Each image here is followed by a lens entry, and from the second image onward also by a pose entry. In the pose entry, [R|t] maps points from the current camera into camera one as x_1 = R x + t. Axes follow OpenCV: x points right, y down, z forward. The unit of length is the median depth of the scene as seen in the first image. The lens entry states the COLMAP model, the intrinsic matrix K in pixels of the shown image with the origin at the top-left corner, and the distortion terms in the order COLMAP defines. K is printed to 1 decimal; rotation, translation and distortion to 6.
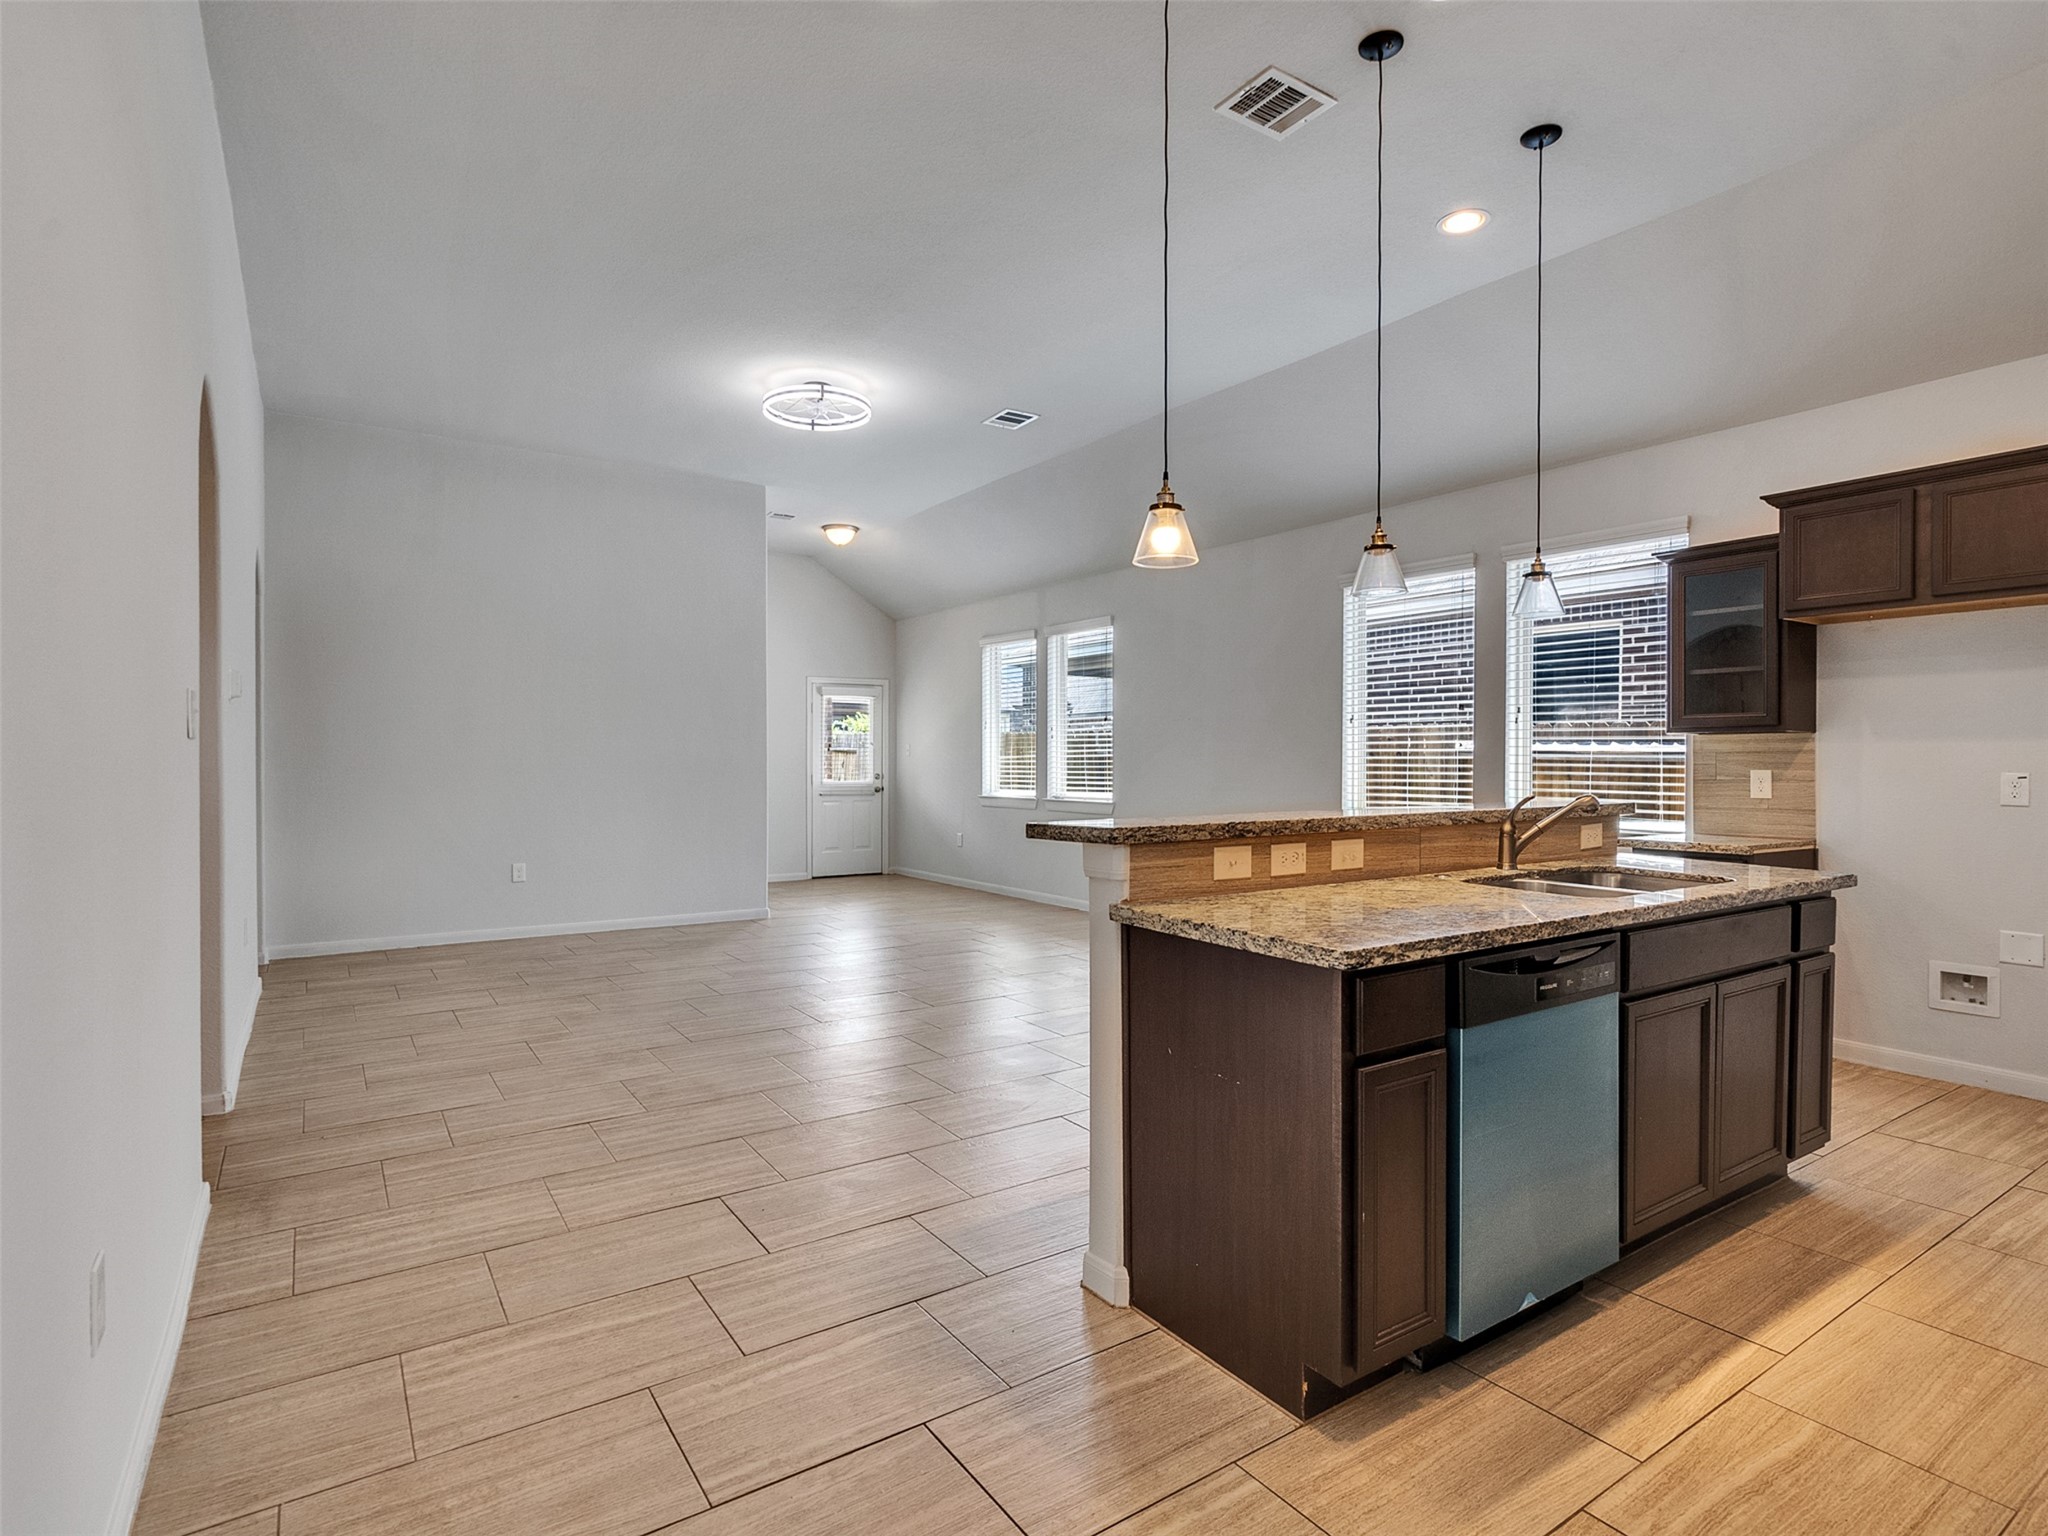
lens RADIAL K [[1050.1, 0, 1023.2], [0, 1050.1, 765.9], [0, 0, 1]] dist [-0.006889, 0.004208]
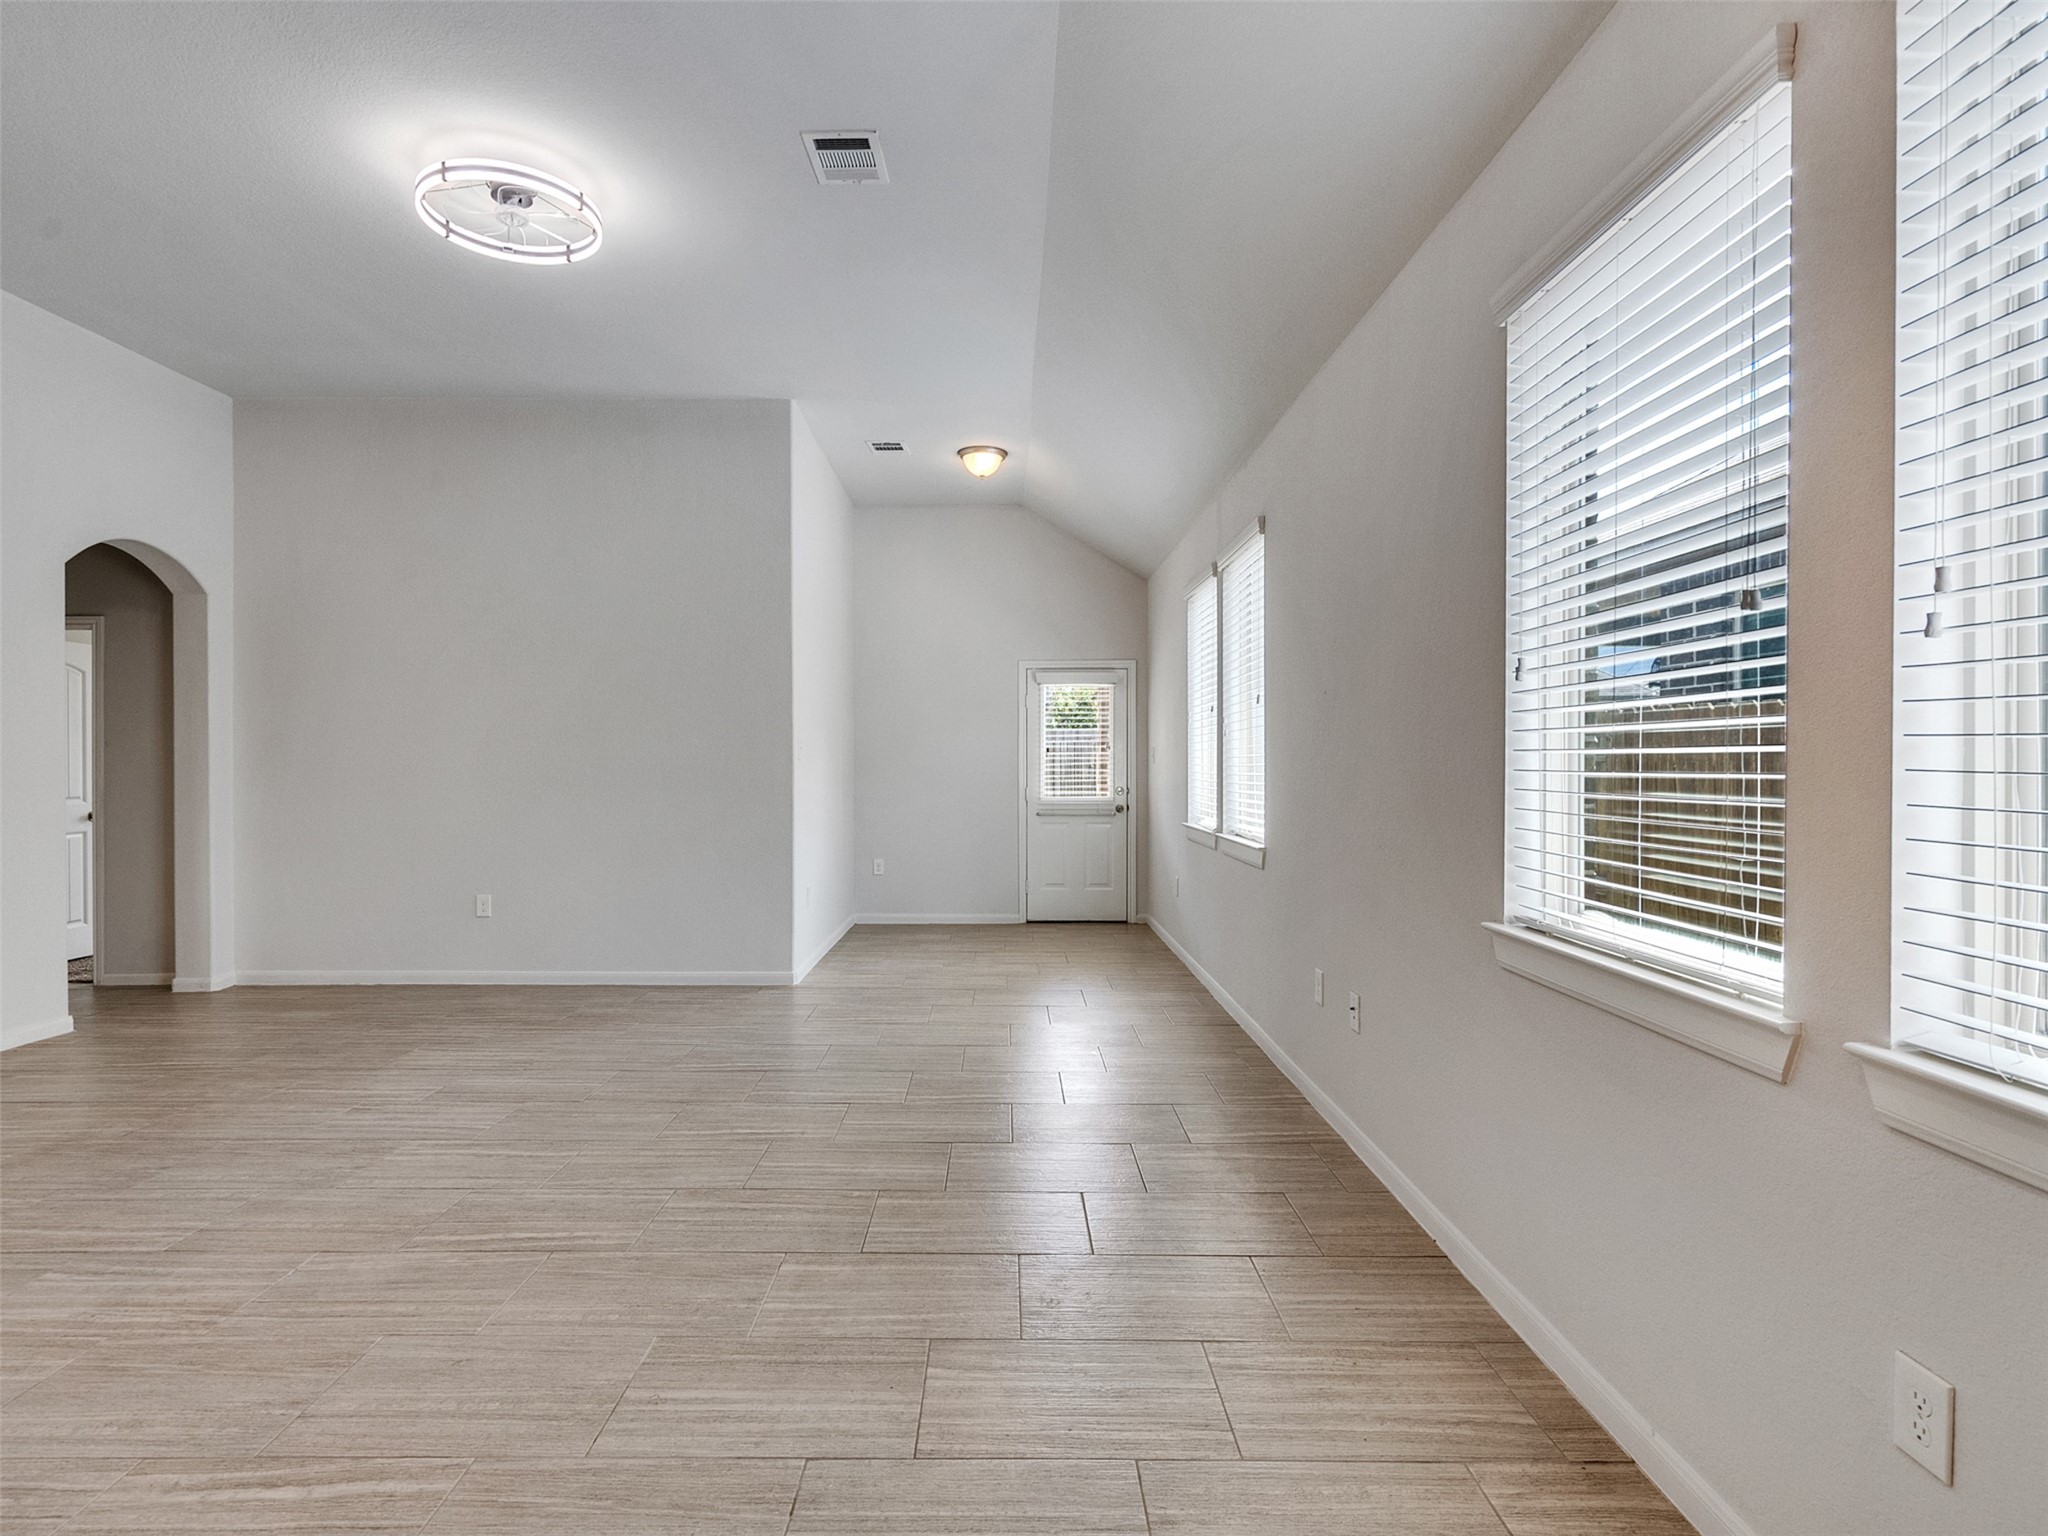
lens RADIAL K [[1050.1, 0, 1012.2], [0, 1050.1, 771.5], [0, 0, 1]] dist [-0.006889, 0.004208]
pose [[0.825667, 0.004409, -0.564140, 0.520221], [-0.003847, 0.999990, 0.002186, -0.011357], [0.564144, 0.000365, 0.825676, 0.732148]]
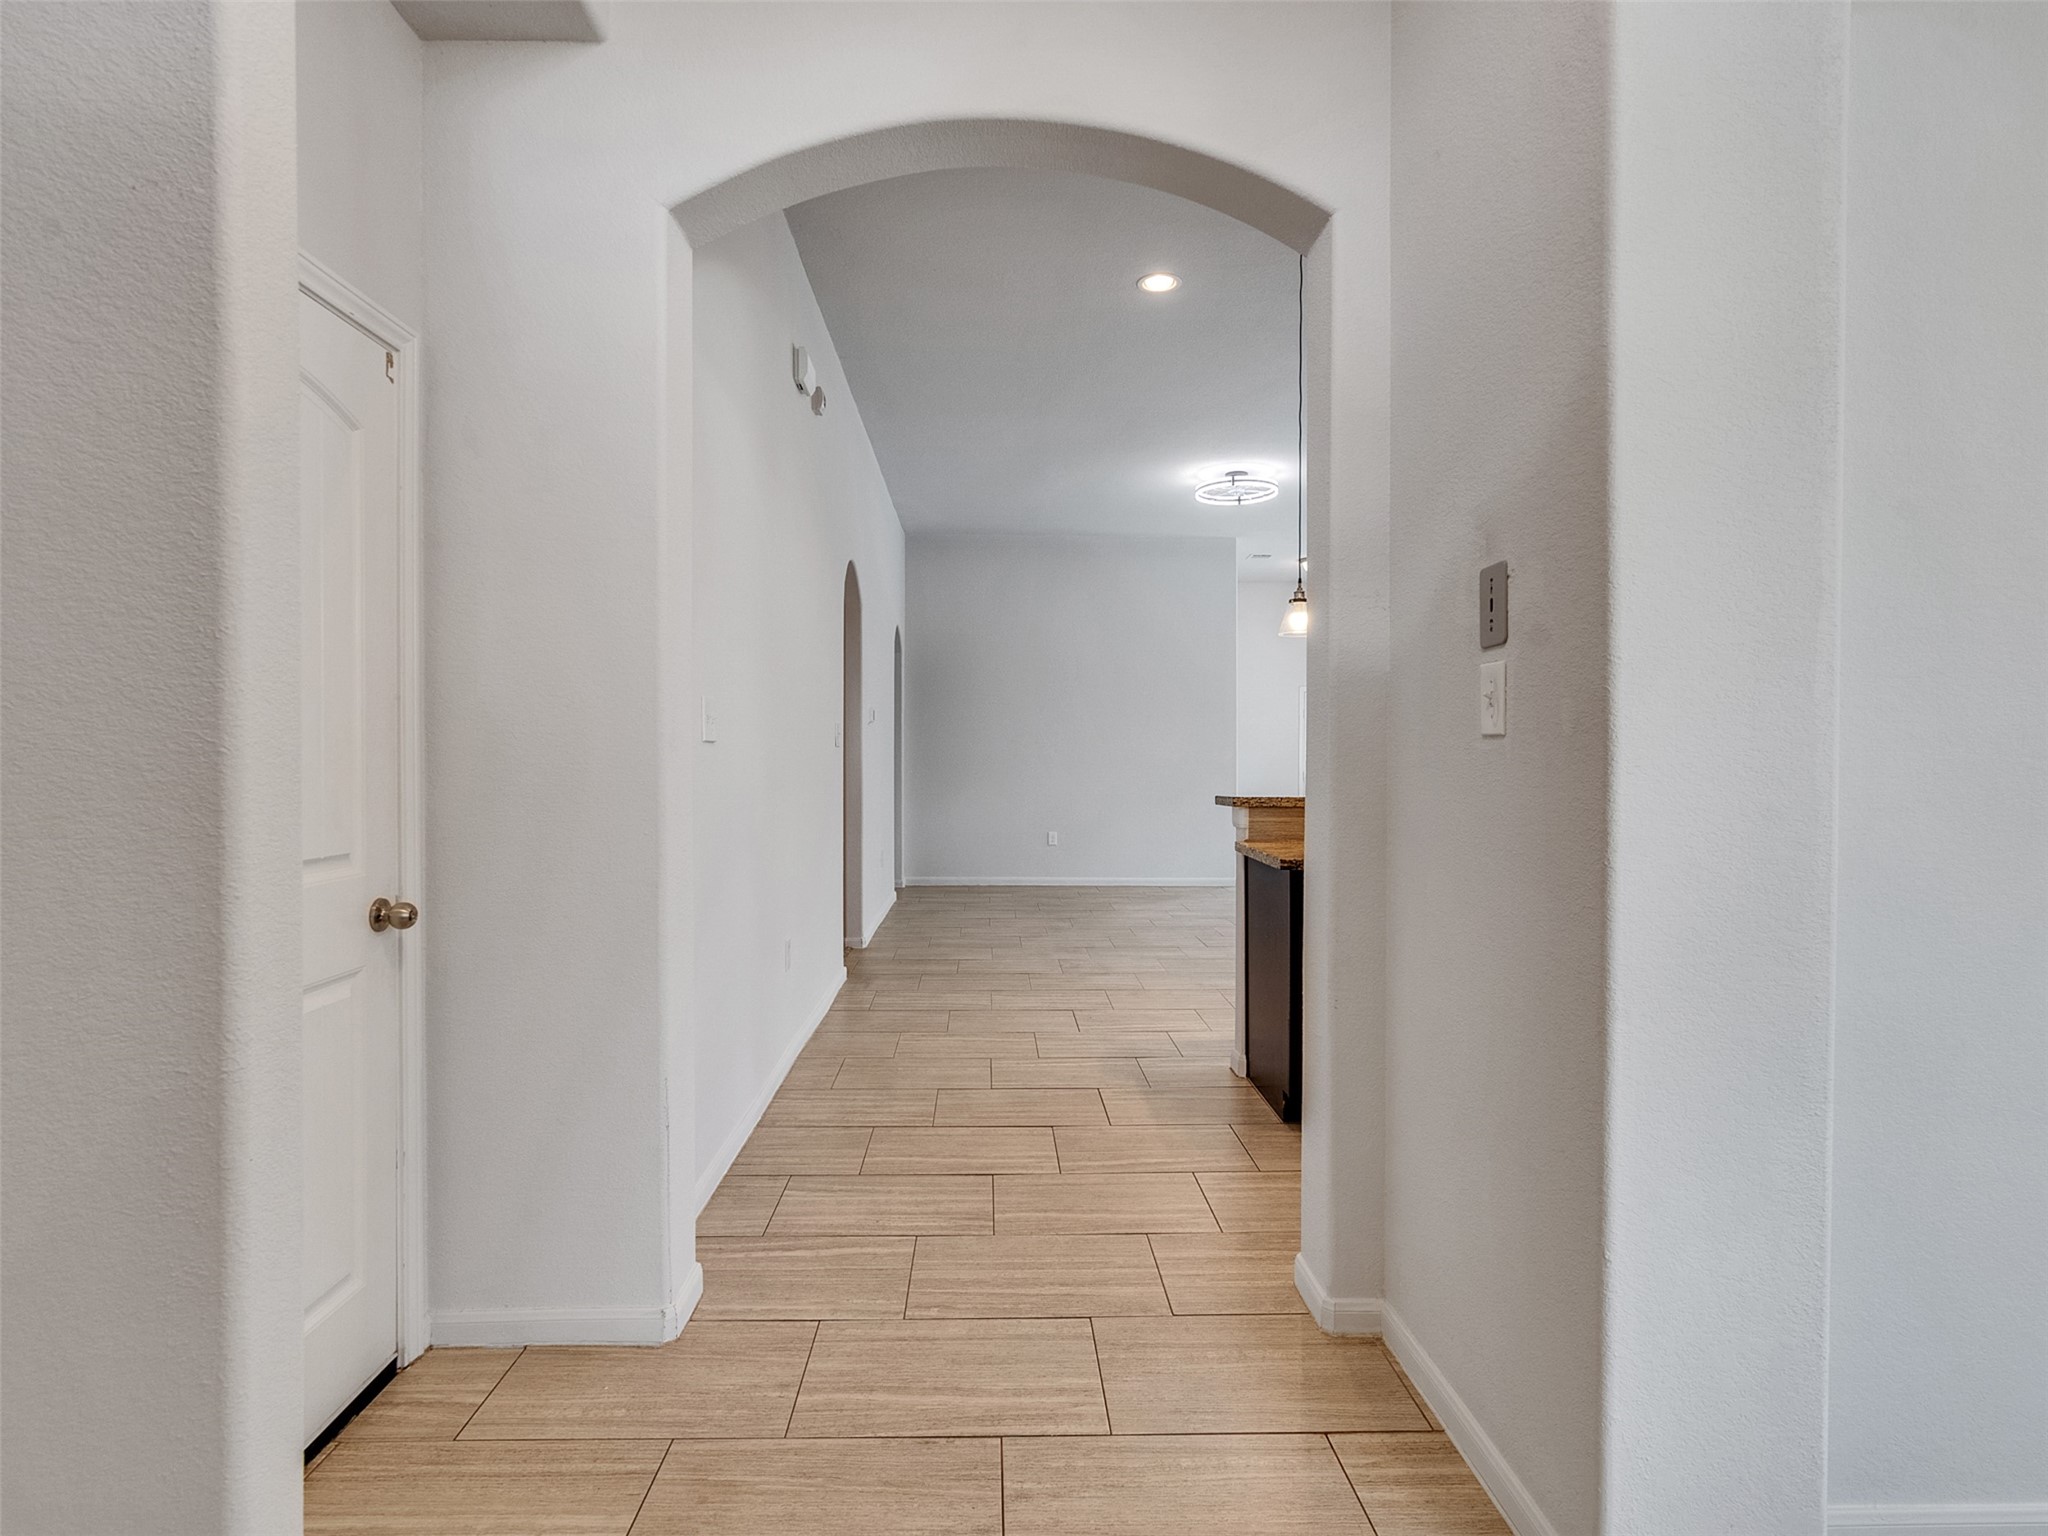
lens RADIAL K [[1050.1, 0, 1030.3], [0, 1050.1, 760.2], [0, 0, 1]] dist [-0.006889, 0.004208]
pose [[0.851919, 0.004267, -0.523657, 0.393970], [-0.006840, 0.999972, -0.002979, 0.003142], [0.523630, 0.006120, 0.851924, -0.364468]]
